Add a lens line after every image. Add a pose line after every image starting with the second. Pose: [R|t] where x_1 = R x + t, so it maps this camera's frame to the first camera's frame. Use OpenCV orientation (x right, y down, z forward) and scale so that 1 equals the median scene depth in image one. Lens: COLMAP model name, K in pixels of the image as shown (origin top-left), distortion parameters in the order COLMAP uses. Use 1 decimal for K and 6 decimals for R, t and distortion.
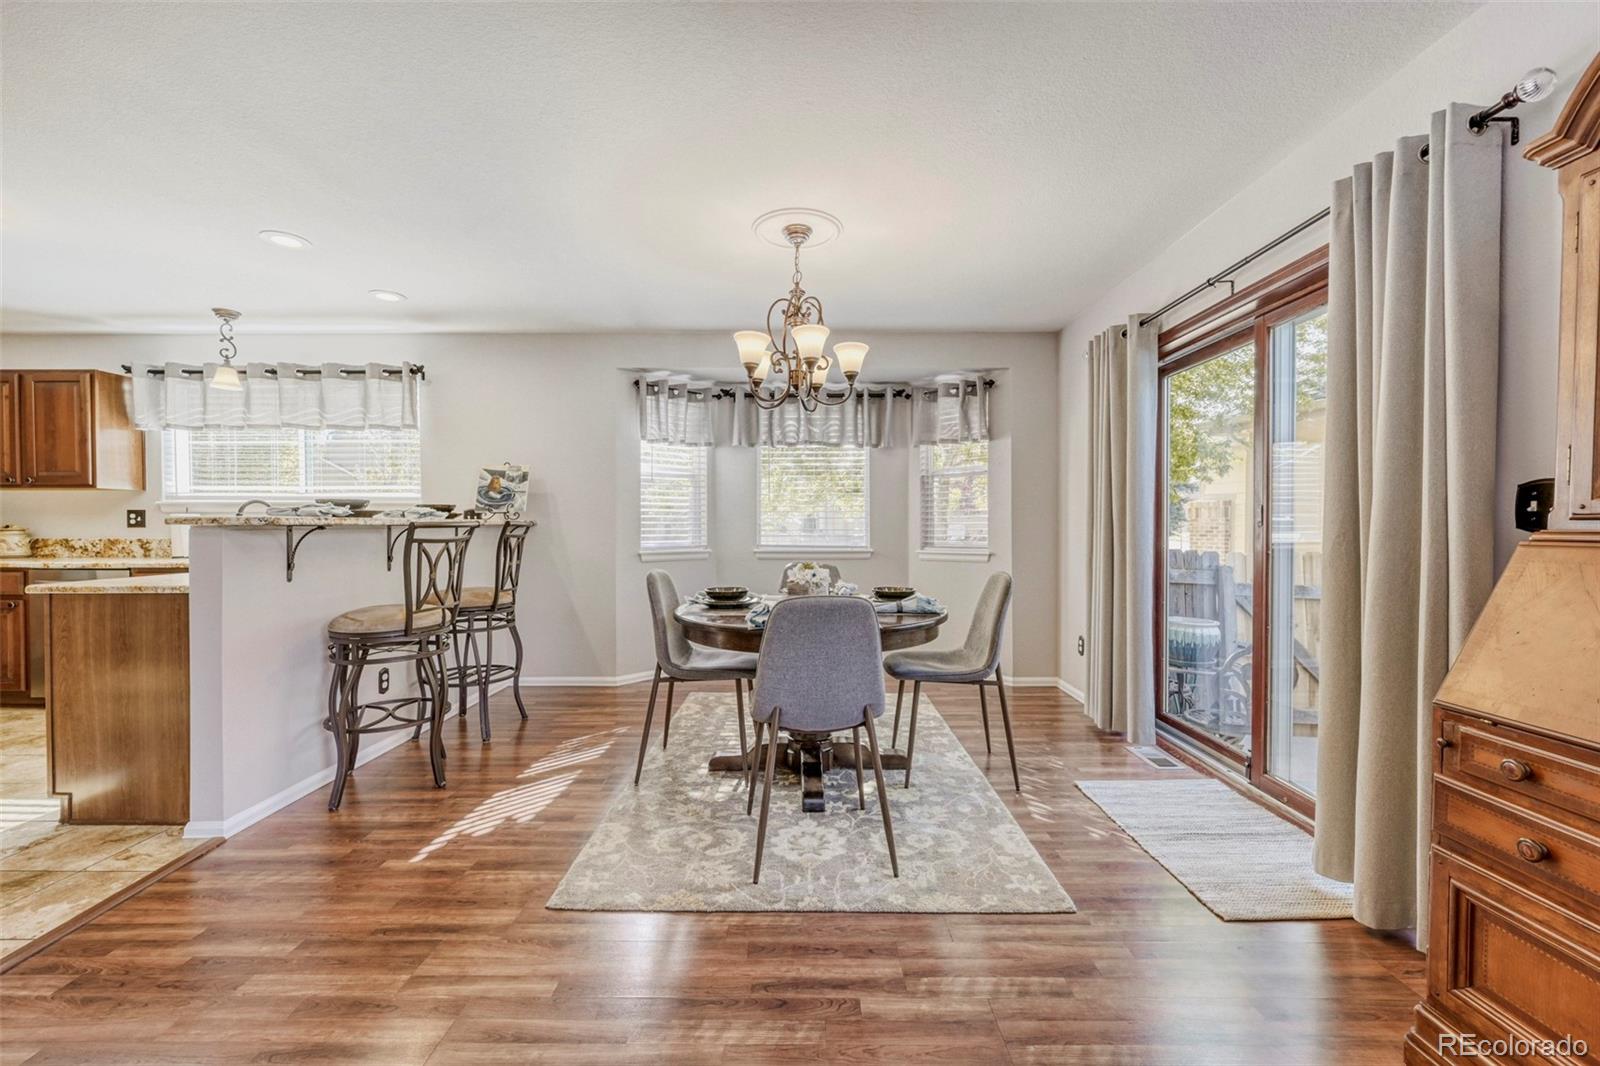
lens RADIAL K [[635.4, 0, 807.8], [0, 635.4, 536.6], [0, 0, 1]] dist [-0.000287, -0.001064]
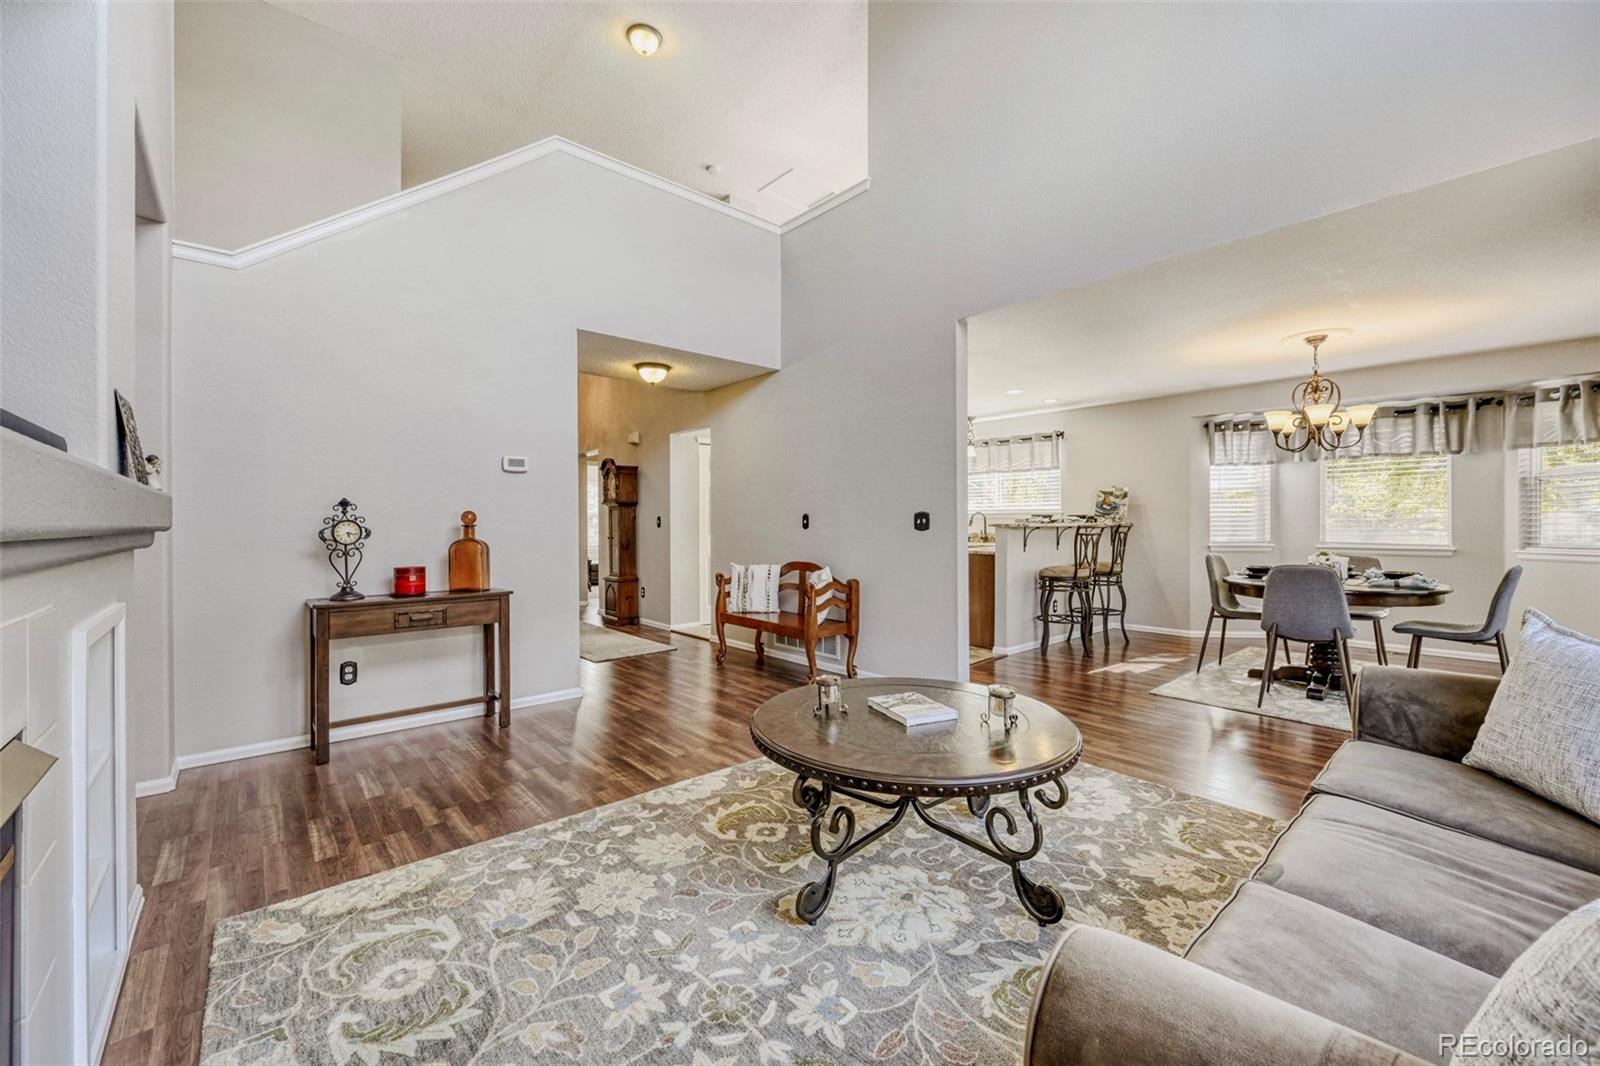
lens RADIAL K [[635.4, 0, 804.3], [0, 635.4, 521.4], [0, 0, 1]] dist [-0.000287, -0.001064]
pose [[0.657568, -0.003468, -0.753388, 0.227397], [-0.009600, 0.999870, -0.012983, -0.000009], [0.753334, 0.015770, 0.657449, -0.661676]]
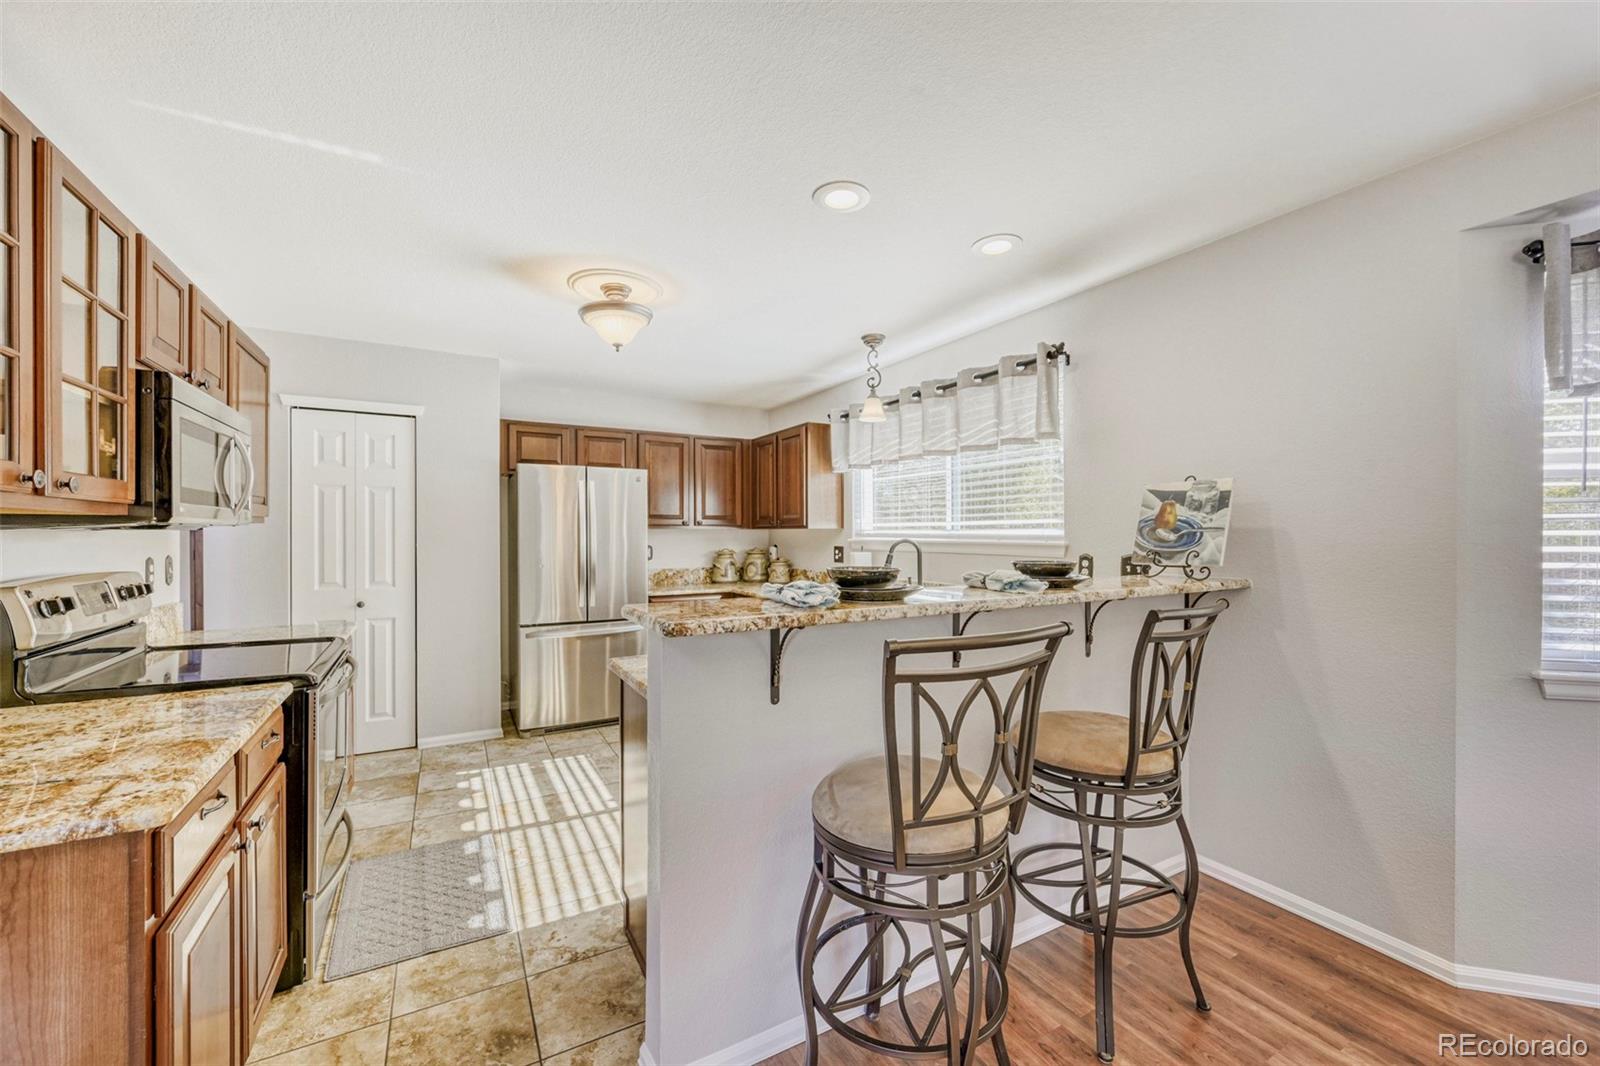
lens RADIAL K [[635.4, 0, 797.9], [0, 635.4, 533.1], [0, 0, 1]] dist [-0.000287, -0.001064]
pose [[0.485156, 0.000247, -0.874428, -0.152311], [-0.015271, 0.999850, -0.008191, -0.057168], [0.874294, 0.017327, 0.485087, 0.430059]]
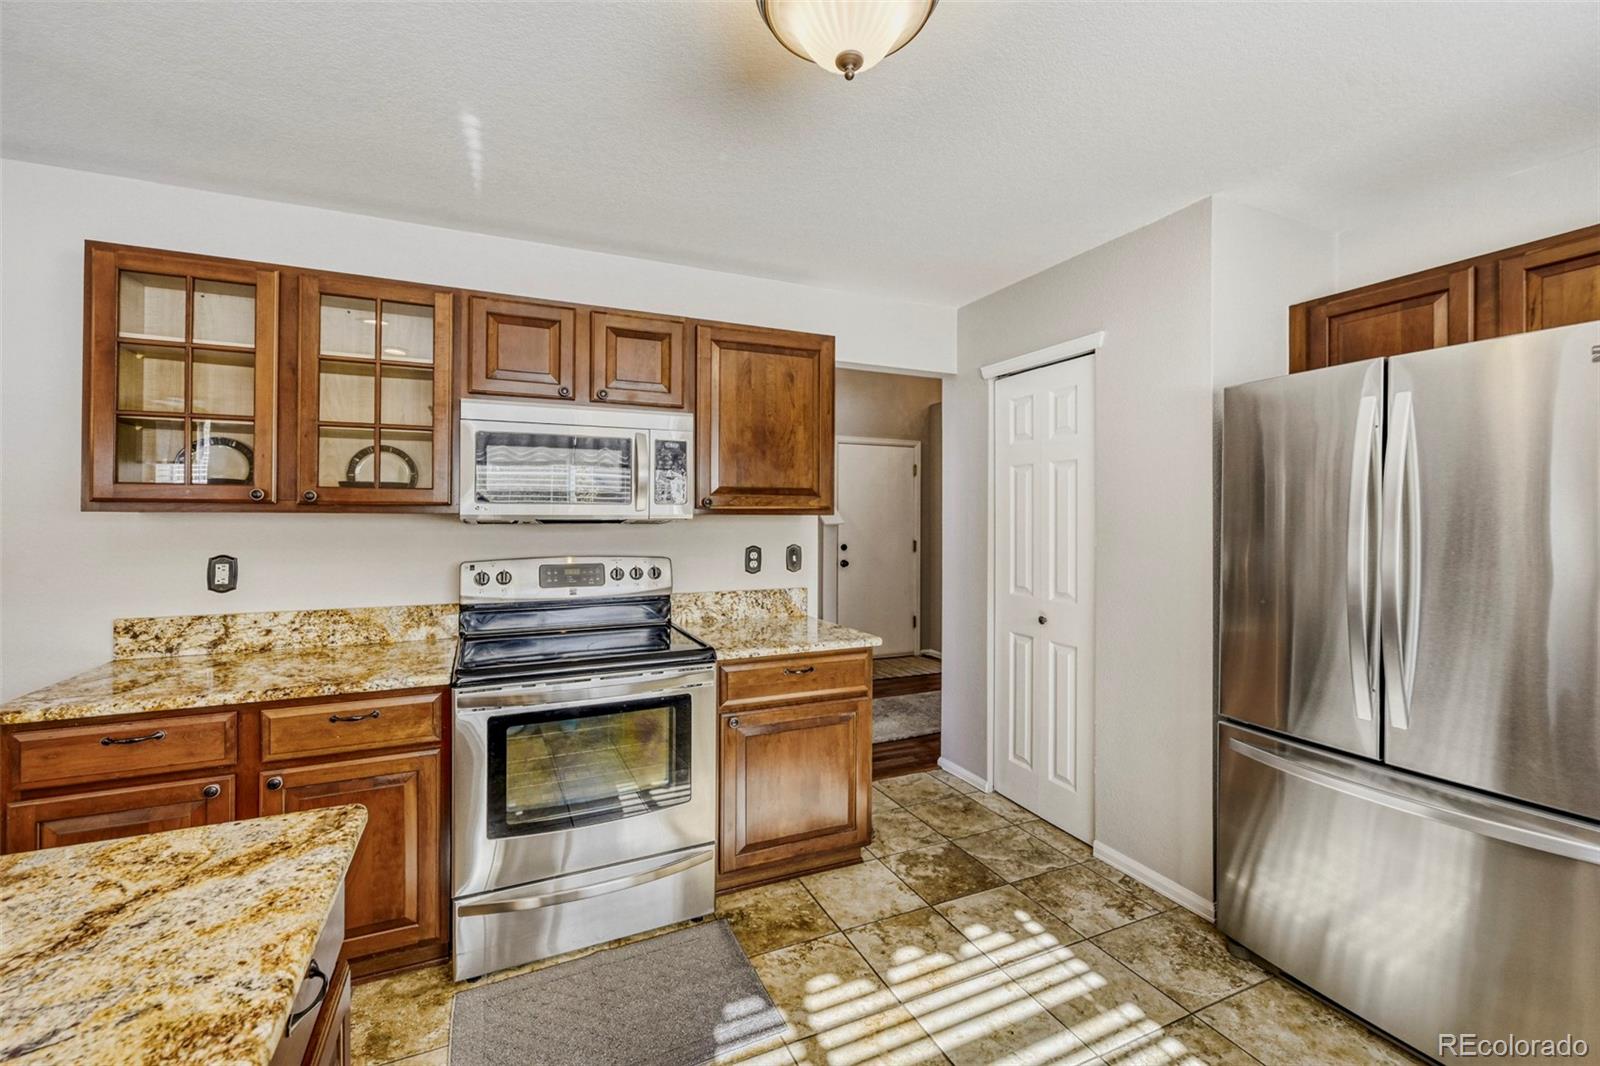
lens RADIAL K [[635.4, 0, 809.0], [0, 635.4, 518.0], [0, 0, 1]] dist [-0.000287, -0.001064]
pose [[-0.909682, -0.001158, -0.415305, -0.732377], [-0.007051, 0.999895, 0.012657, -0.070306], [0.415247, 0.014442, -0.909594, 0.842643]]
